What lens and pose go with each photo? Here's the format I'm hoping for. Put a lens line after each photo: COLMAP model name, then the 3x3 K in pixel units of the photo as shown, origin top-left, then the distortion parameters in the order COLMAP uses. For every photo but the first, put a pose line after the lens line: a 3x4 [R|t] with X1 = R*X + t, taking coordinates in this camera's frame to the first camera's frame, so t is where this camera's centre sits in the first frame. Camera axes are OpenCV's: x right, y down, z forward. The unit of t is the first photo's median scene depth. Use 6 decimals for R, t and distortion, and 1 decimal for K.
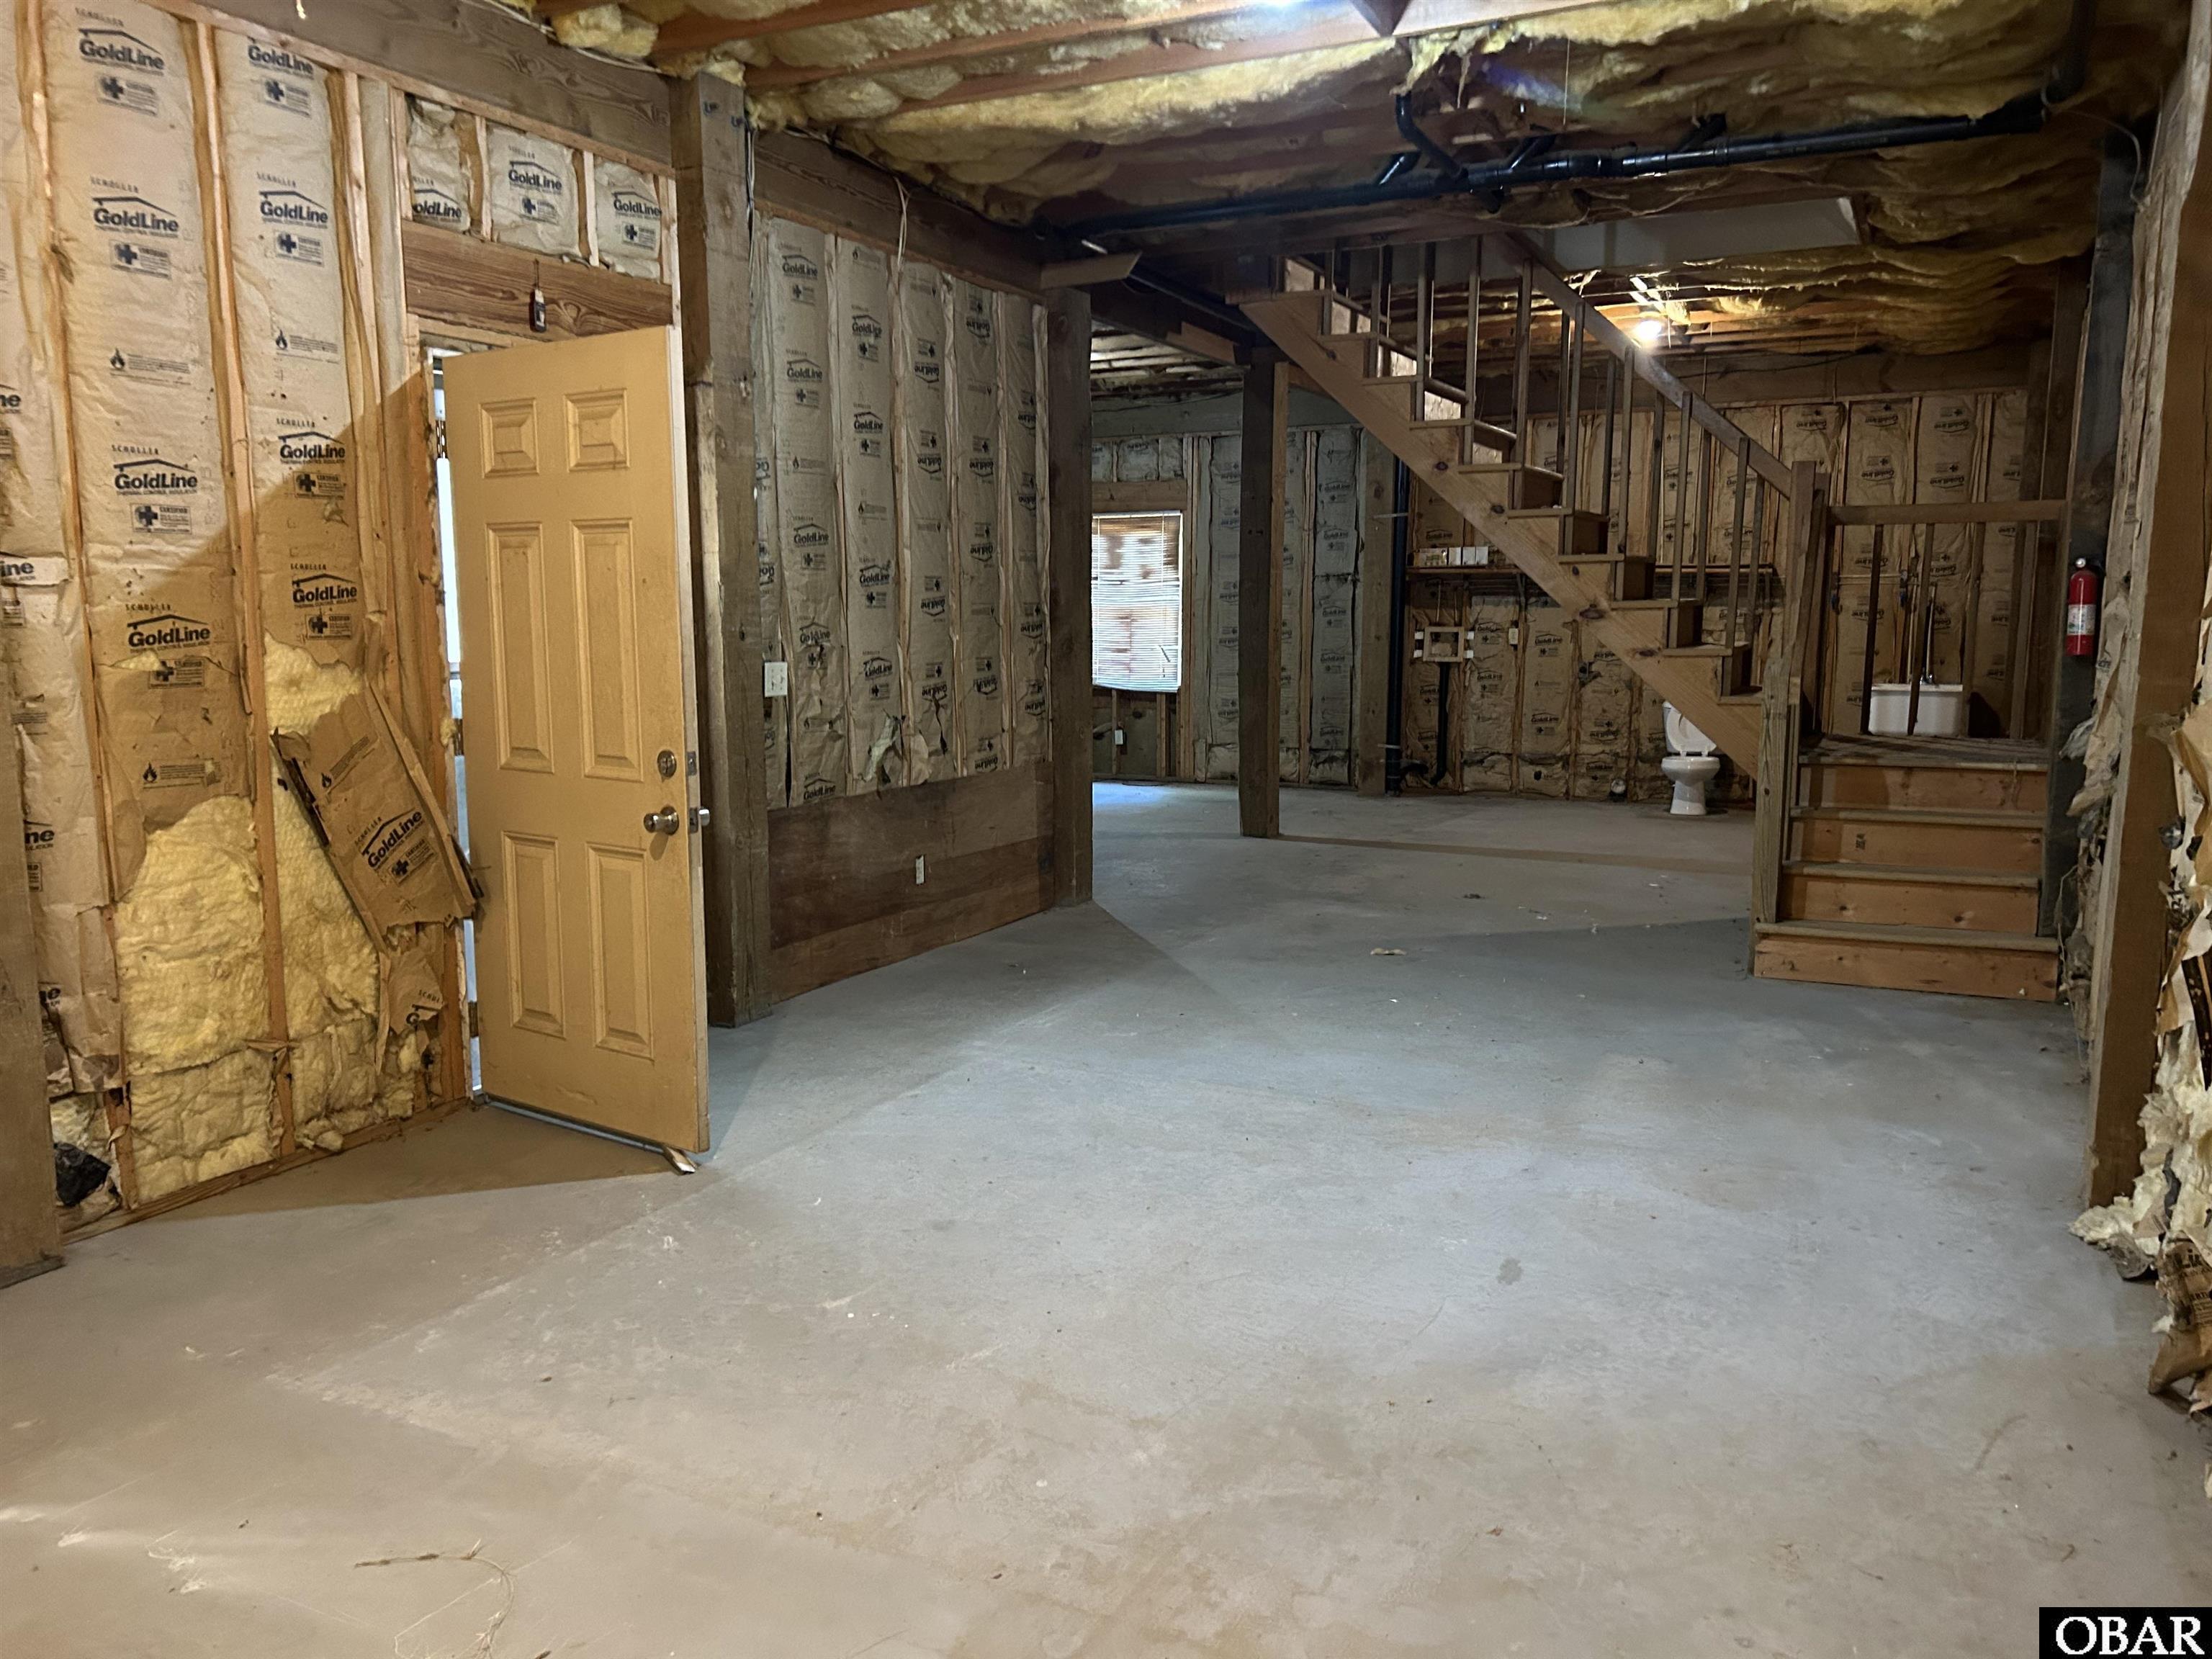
lens RADIAL K [[1668.5, 0, 1092.0], [0, 1668.5, 851.0], [0, 0, 1]] dist [0.046585, -0.050250]
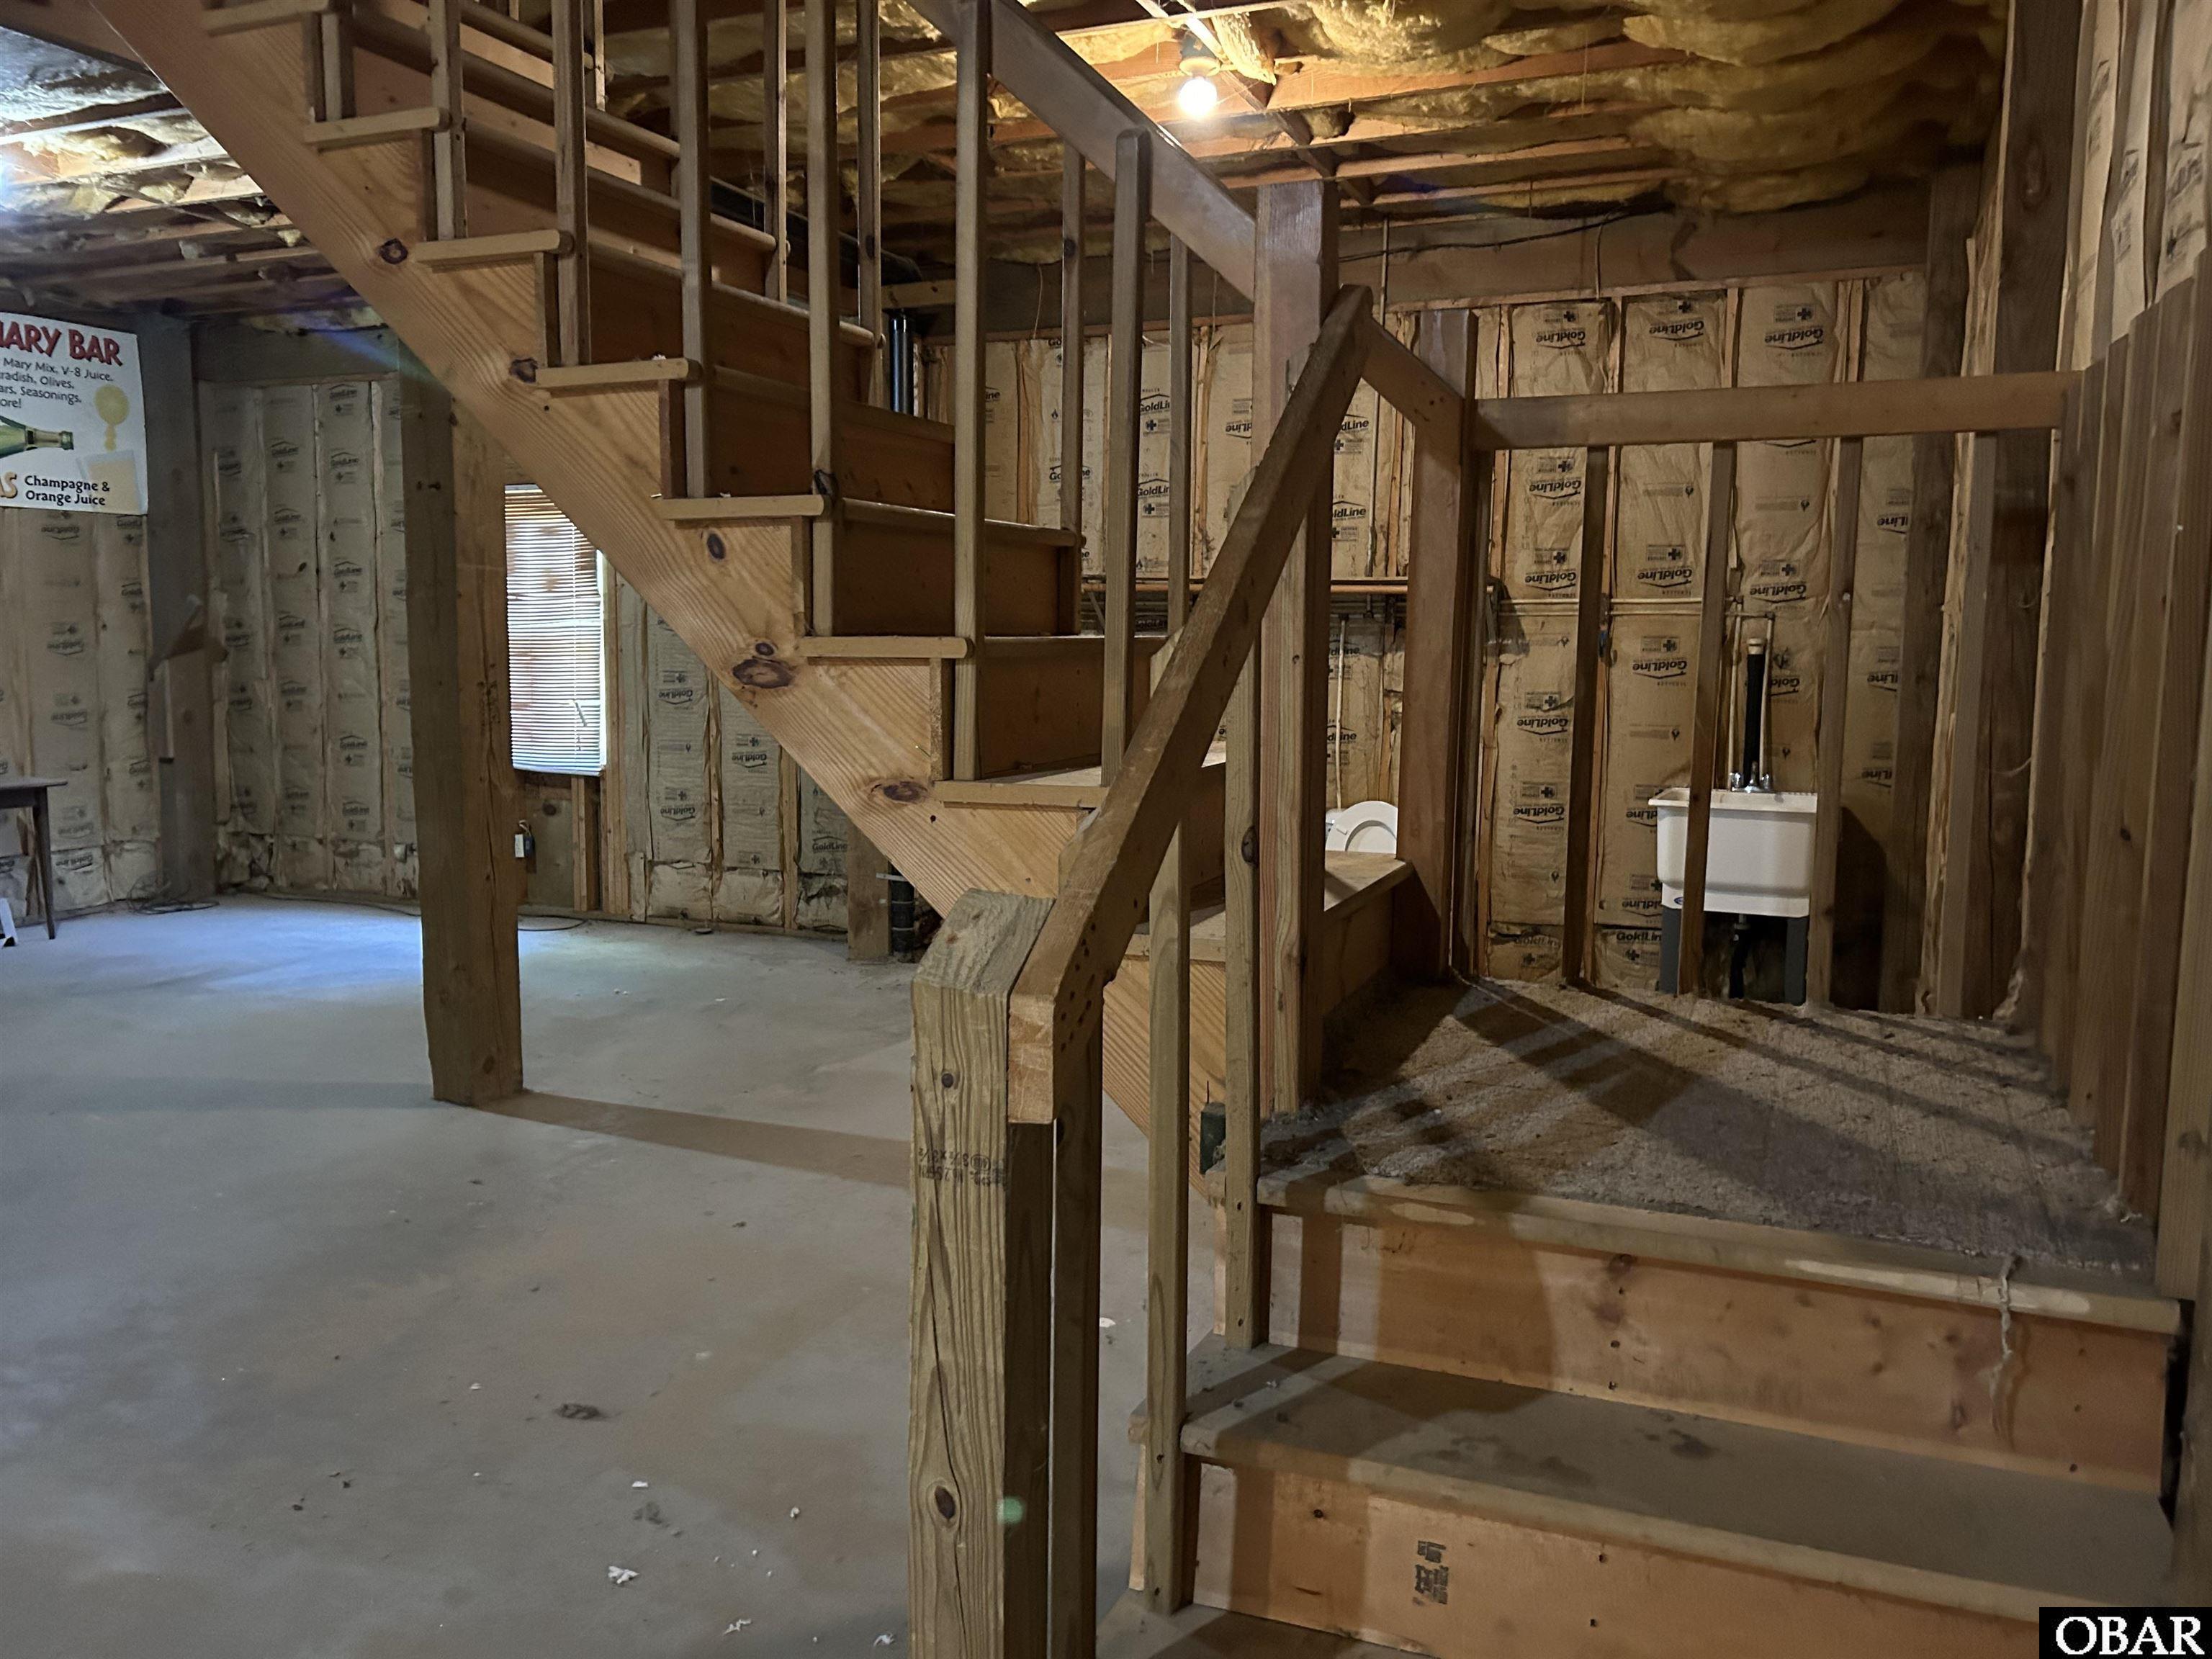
lens RADIAL K [[1668.5, 0, 1105.2], [0, 1668.5, 813.9], [0, 0, 1]] dist [0.046585, -0.050250]
pose [[0.997614, 0.004368, 0.068901, 0.217913], [-0.001508, 0.999137, -0.041511, -0.062265], [-0.069022, 0.041308, 0.996760, 0.415514]]
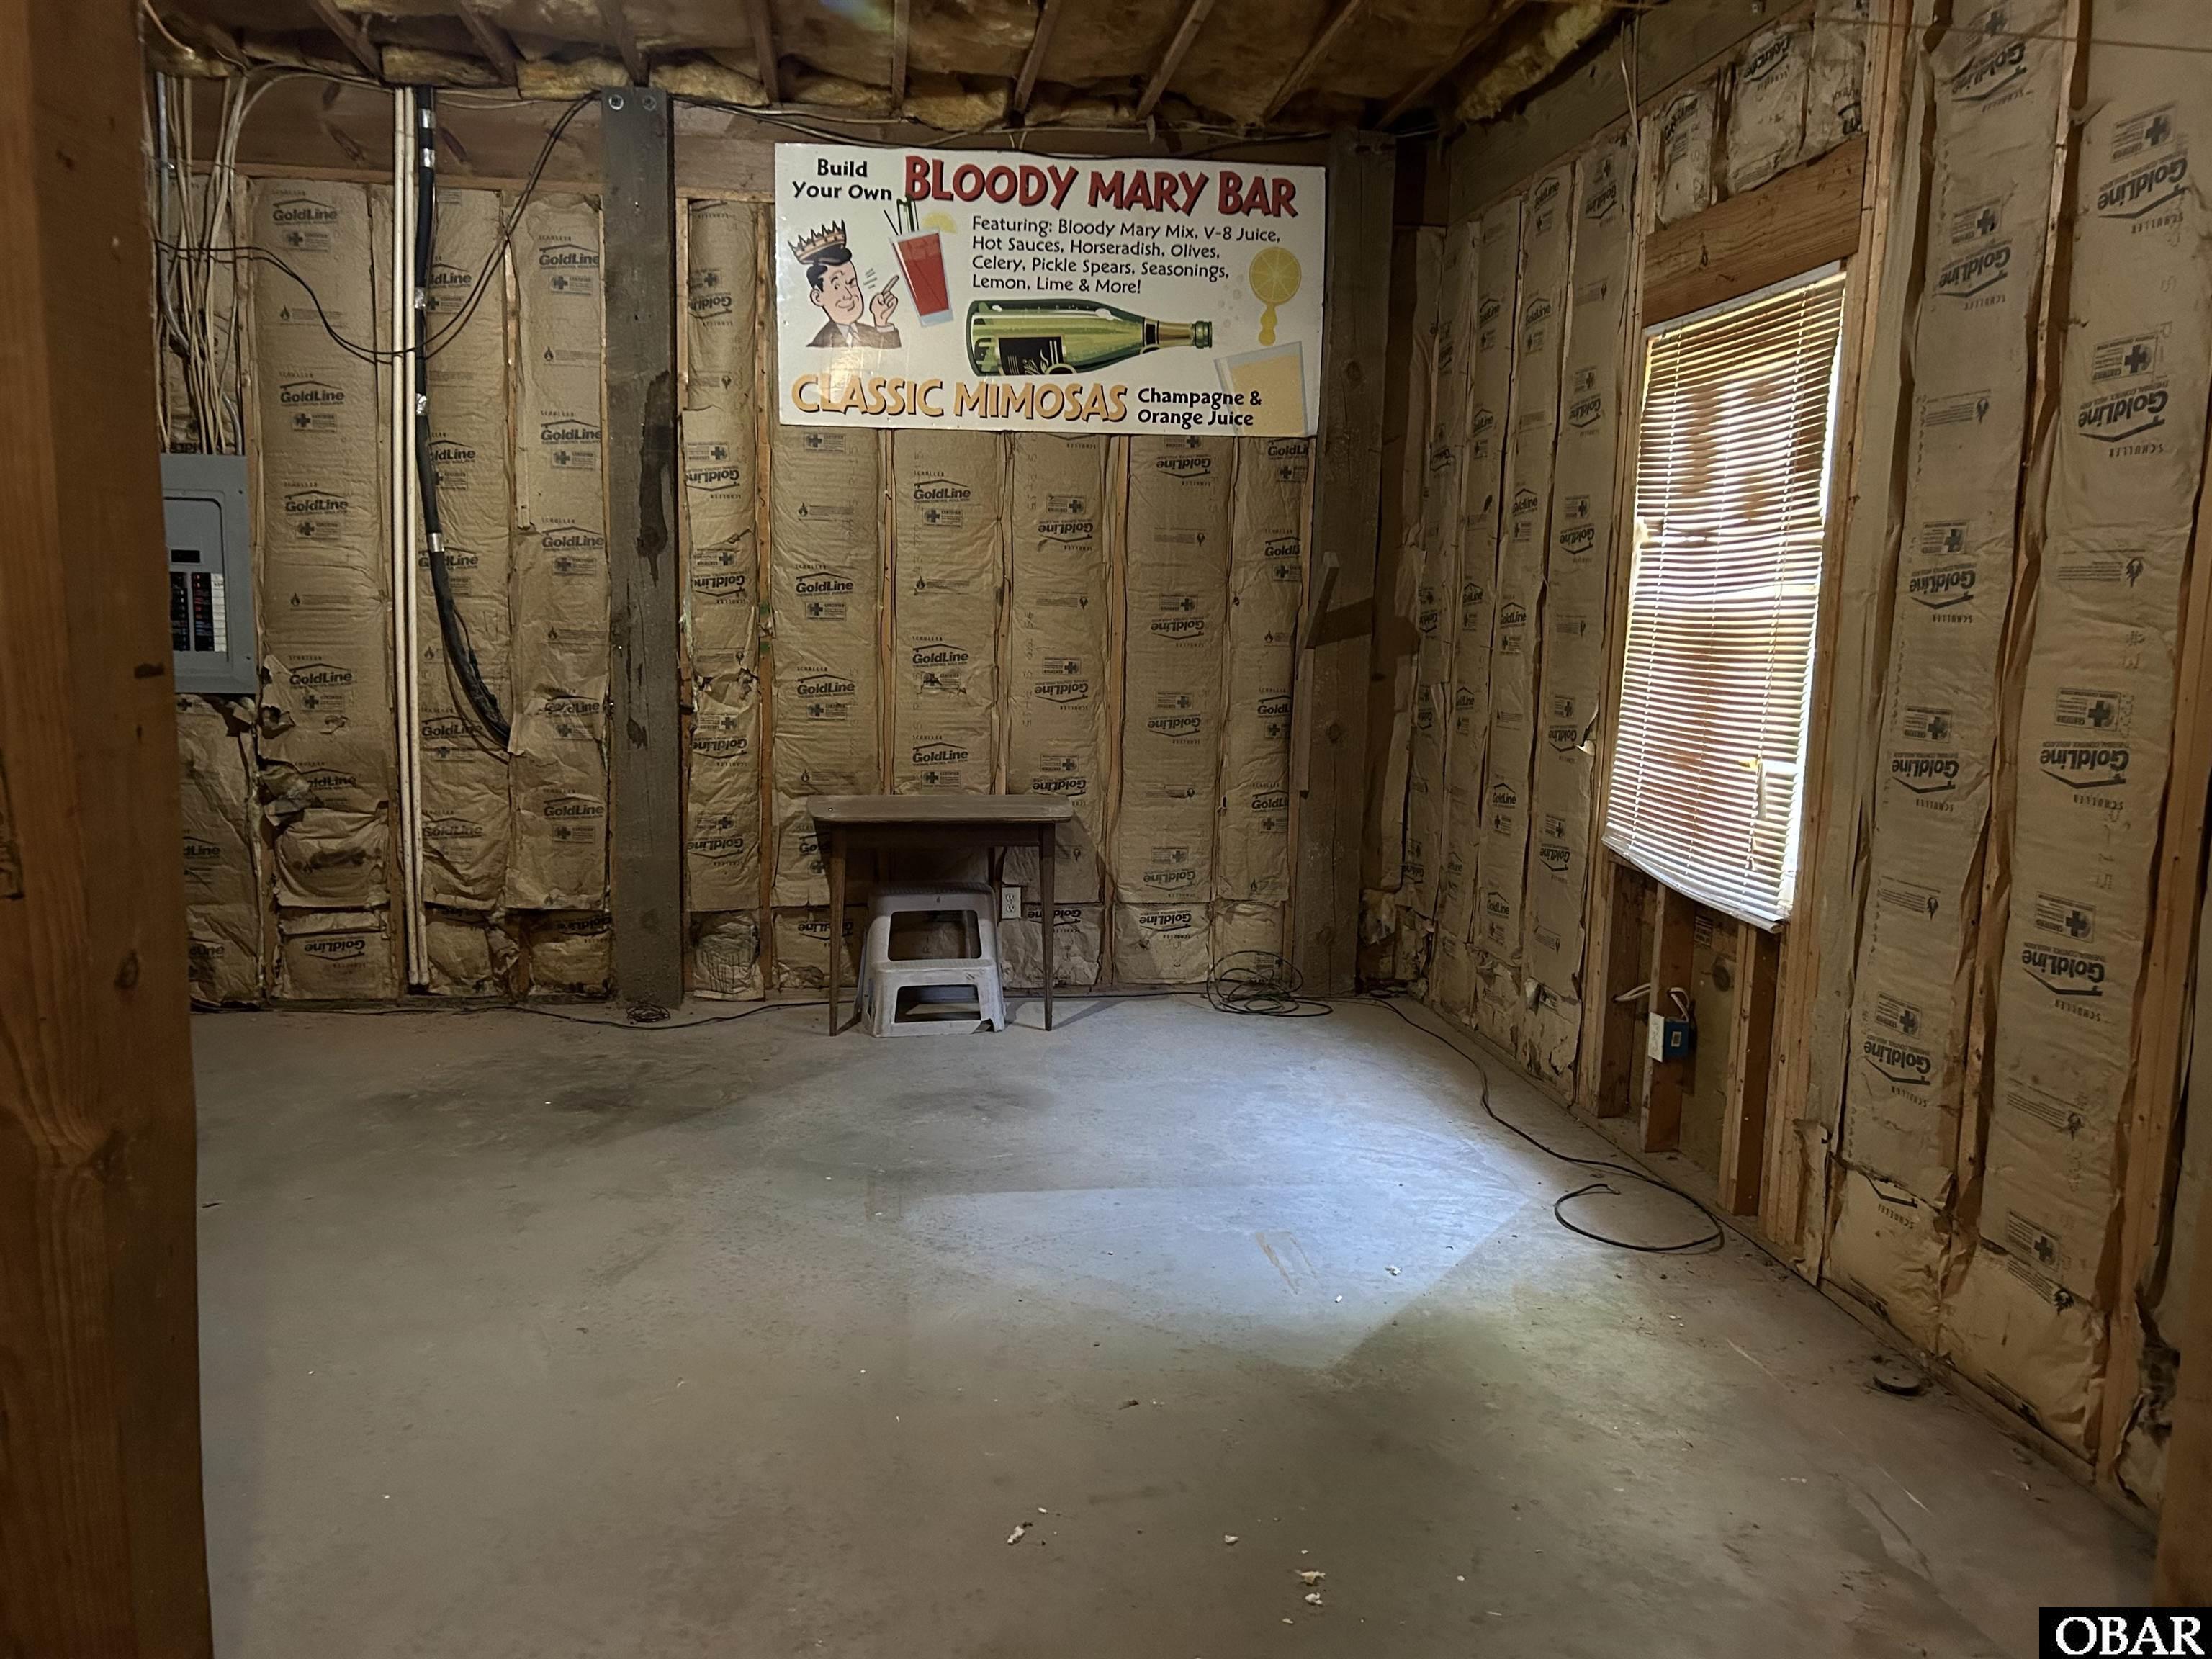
lens RADIAL K [[1668.5, 0, 1067.0], [0, 1668.5, 831.0], [0, 0, 1]] dist [0.046585, -0.050250]
pose [[0.556369, 0.129883, -0.820722, 0.236437], [-0.144379, 0.987795, 0.058448, -0.124066], [0.818296, 0.085976, 0.568331, 0.834573]]
